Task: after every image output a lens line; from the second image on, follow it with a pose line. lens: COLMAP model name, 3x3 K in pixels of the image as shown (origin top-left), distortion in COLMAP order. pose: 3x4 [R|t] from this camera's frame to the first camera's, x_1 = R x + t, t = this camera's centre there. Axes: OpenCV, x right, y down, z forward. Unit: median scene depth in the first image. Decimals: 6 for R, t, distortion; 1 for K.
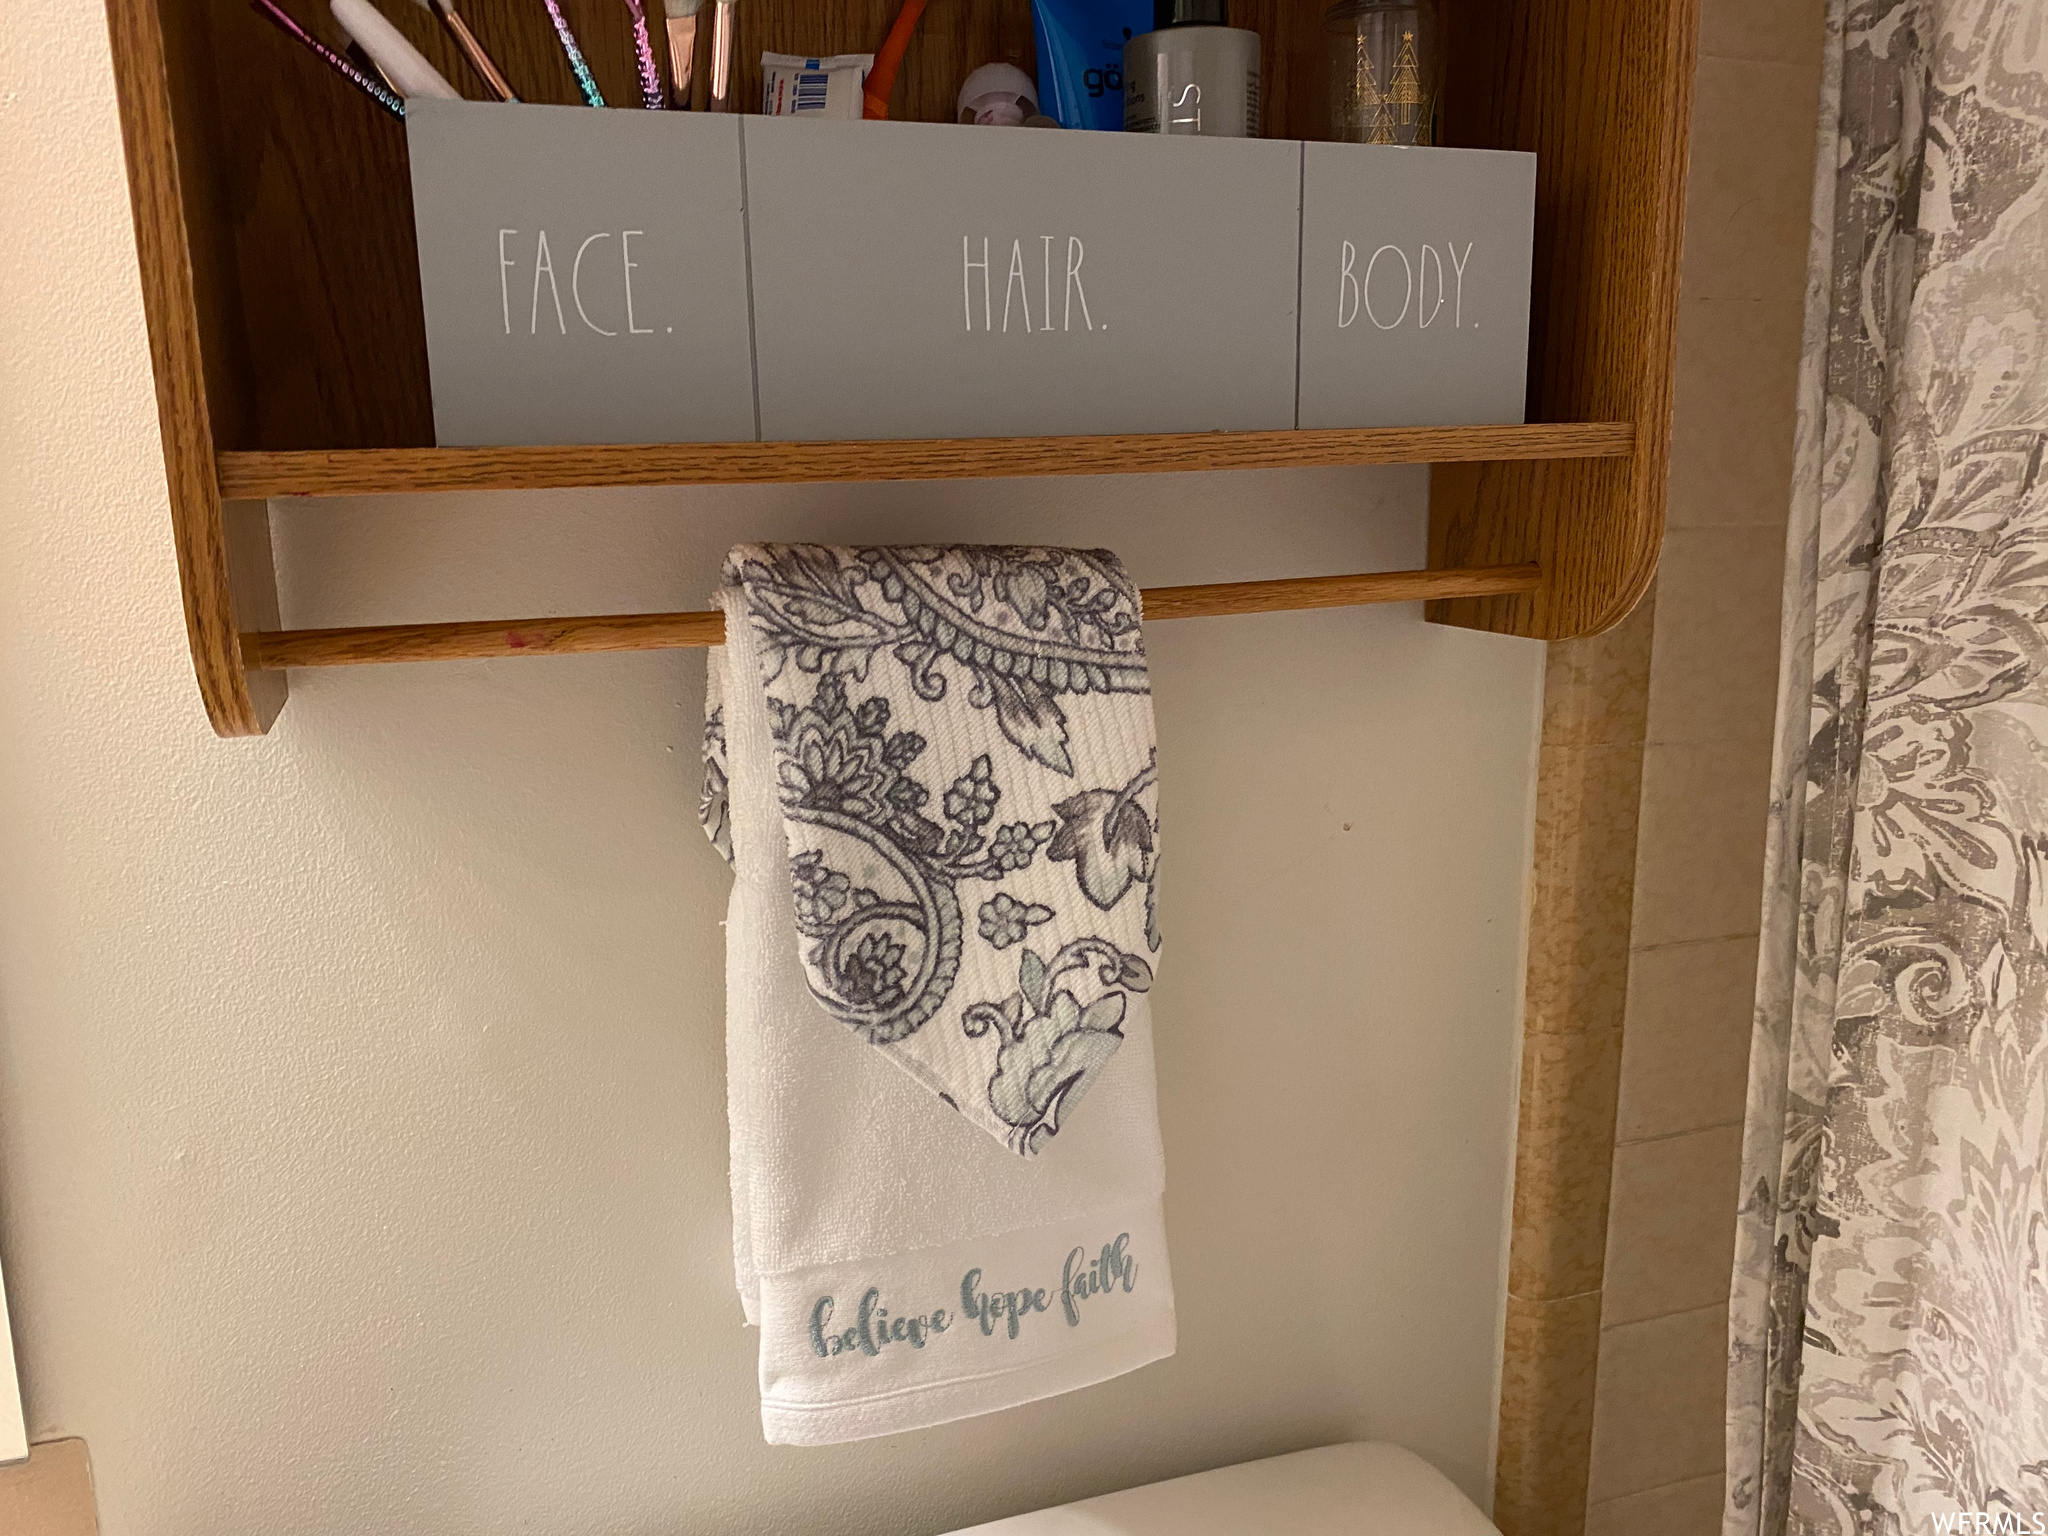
lens RADIAL K [[1568.2, 0, 1021.9], [0, 1568.2, 787.7], [0, 0, 1]] dist [0.031980, -0.031359]
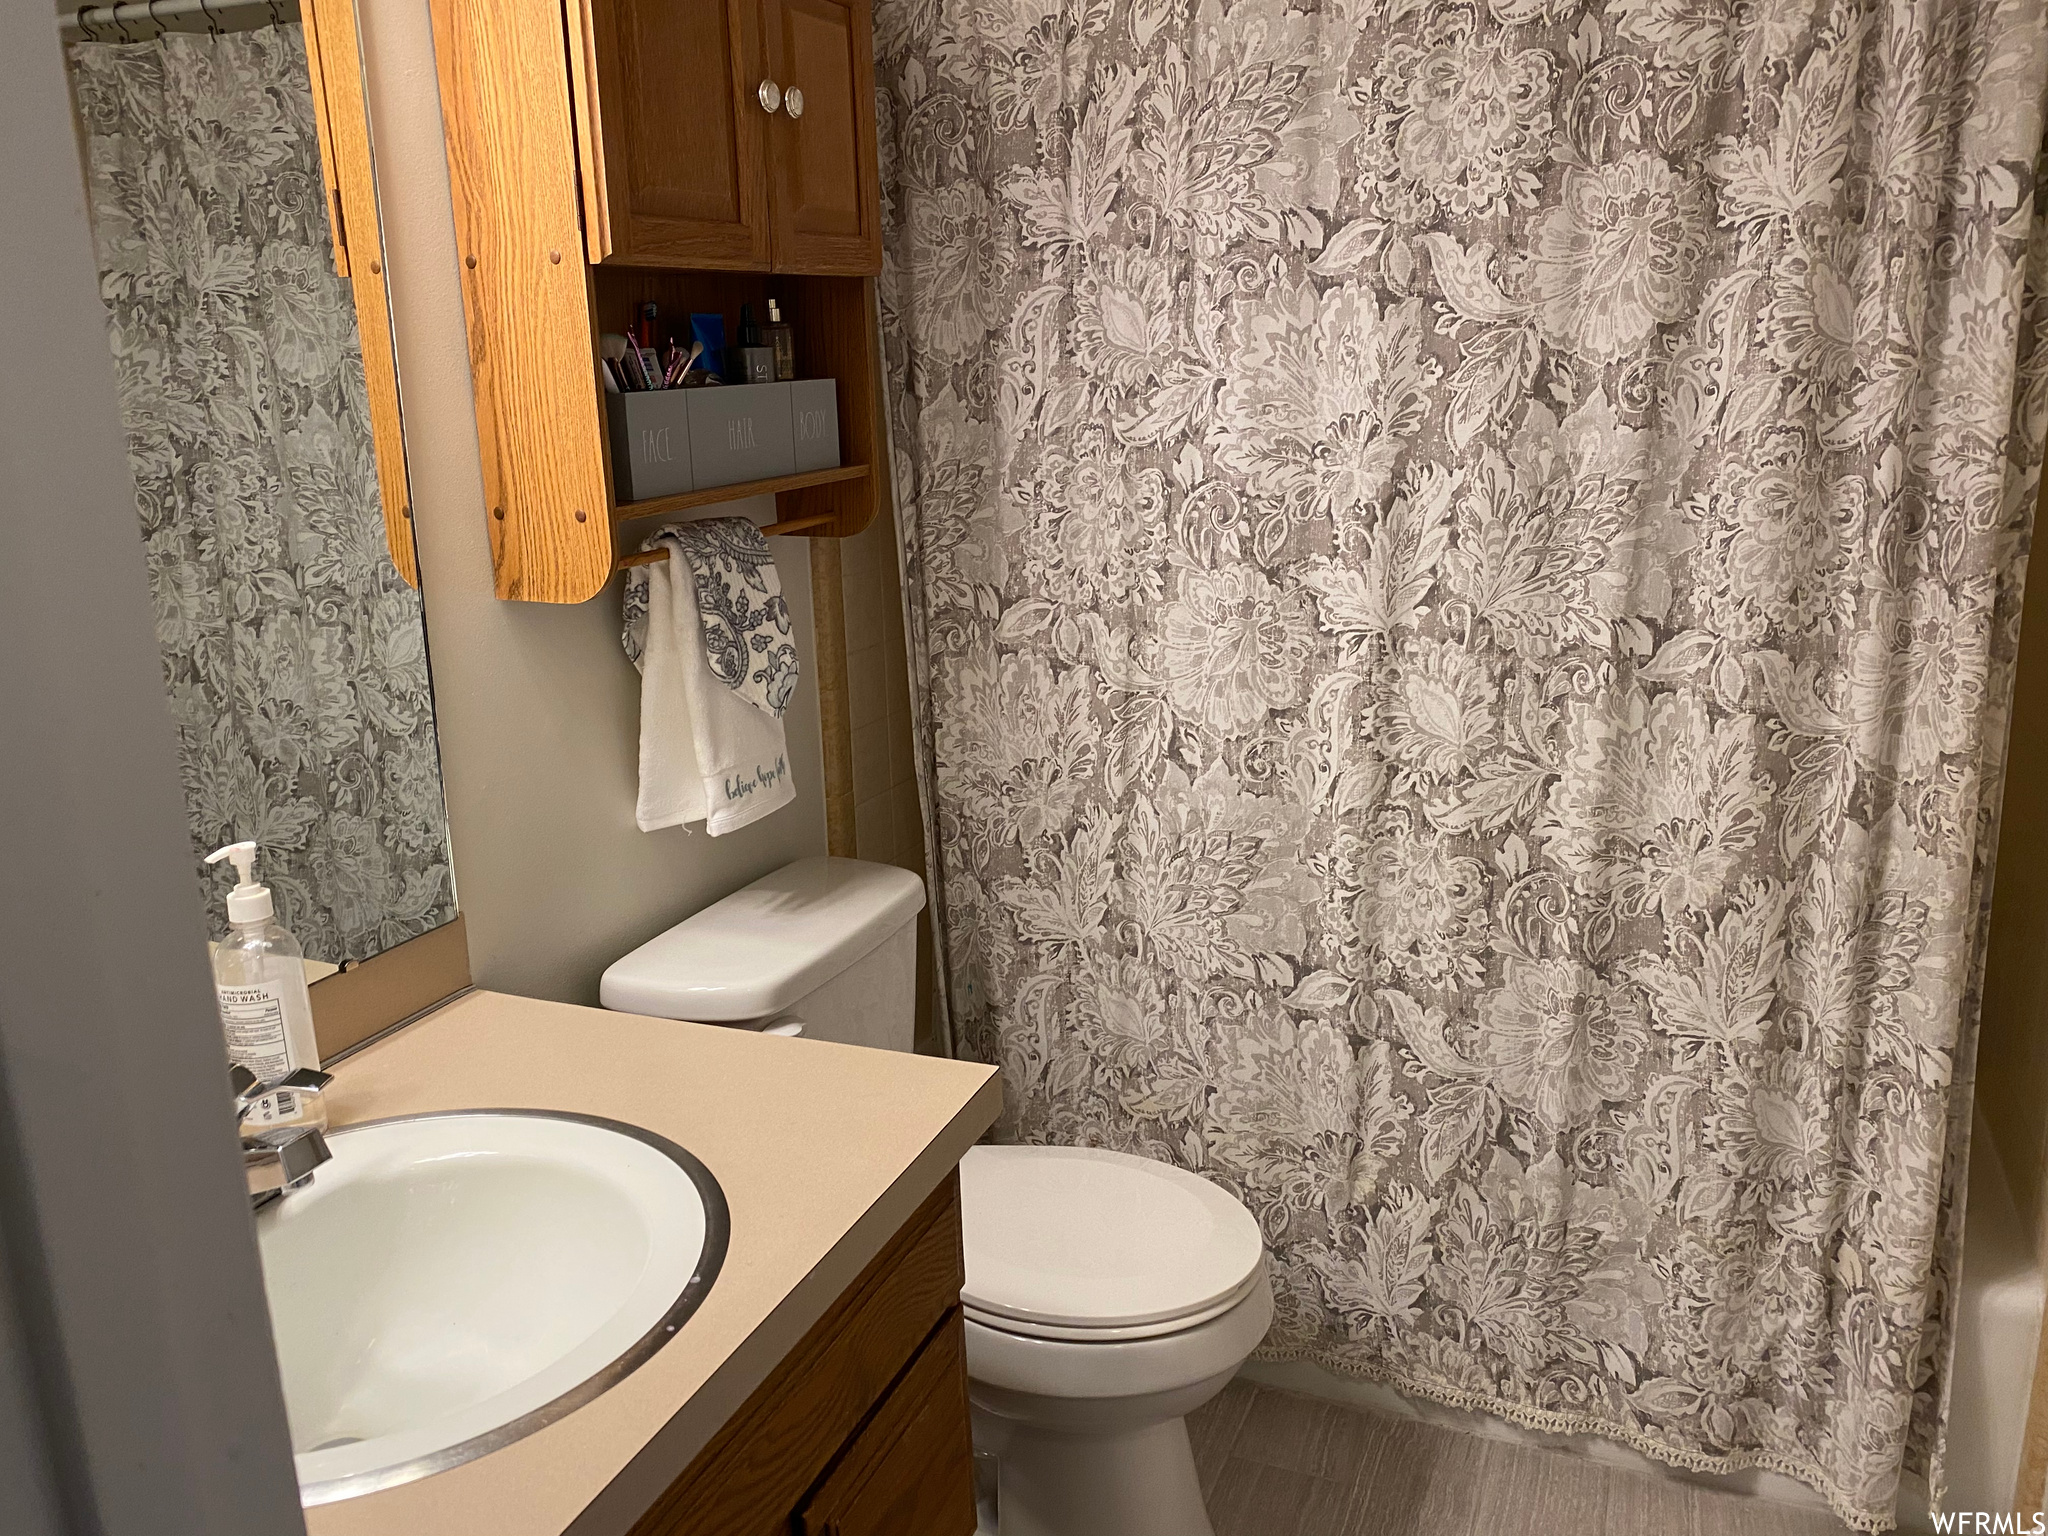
lens RADIAL K [[1568.2, 0, 1028.0], [0, 1568.2, 760.7], [0, 0, 1]] dist [0.031980, -0.031359]
pose [[0.677045, -0.185241, 0.712247, -1.816630], [0.159411, 0.981740, 0.103798, 0.075201], [-0.718469, 0.043264, 0.694212, -1.425510]]
